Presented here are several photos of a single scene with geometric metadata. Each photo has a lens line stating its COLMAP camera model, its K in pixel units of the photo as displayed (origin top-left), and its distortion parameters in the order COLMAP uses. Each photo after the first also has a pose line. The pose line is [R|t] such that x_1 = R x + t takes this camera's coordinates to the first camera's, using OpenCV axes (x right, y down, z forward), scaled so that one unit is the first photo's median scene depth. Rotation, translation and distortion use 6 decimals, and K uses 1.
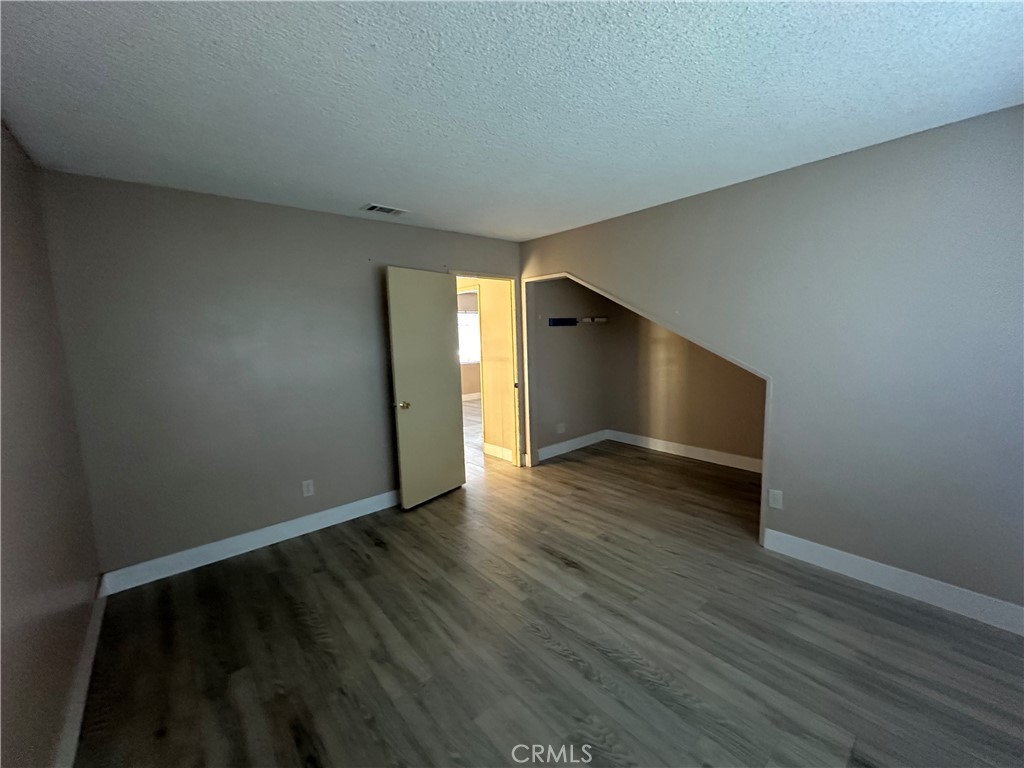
lens RADIAL K [[410.5, 0, 509.6], [0, 410.5, 382.8], [0, 0, 1]] dist [-0.003432, -0.000322]
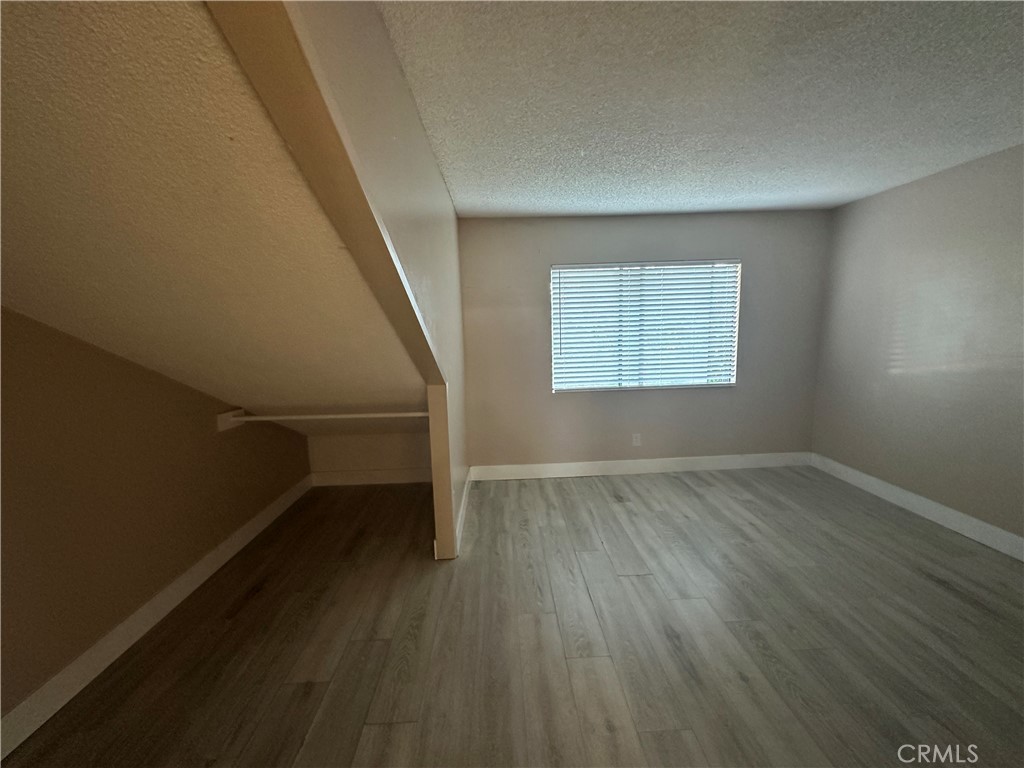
lens RADIAL K [[410.5, 0, 509.6], [0, 410.5, 382.8], [0, 0, 1]] dist [-0.003432, -0.000322]
pose [[-0.781503, -0.029758, 0.623191, -0.094509], [0.131716, 0.968479, 0.211423, -0.263786], [-0.609839, 0.247312, -0.752950, 2.221852]]
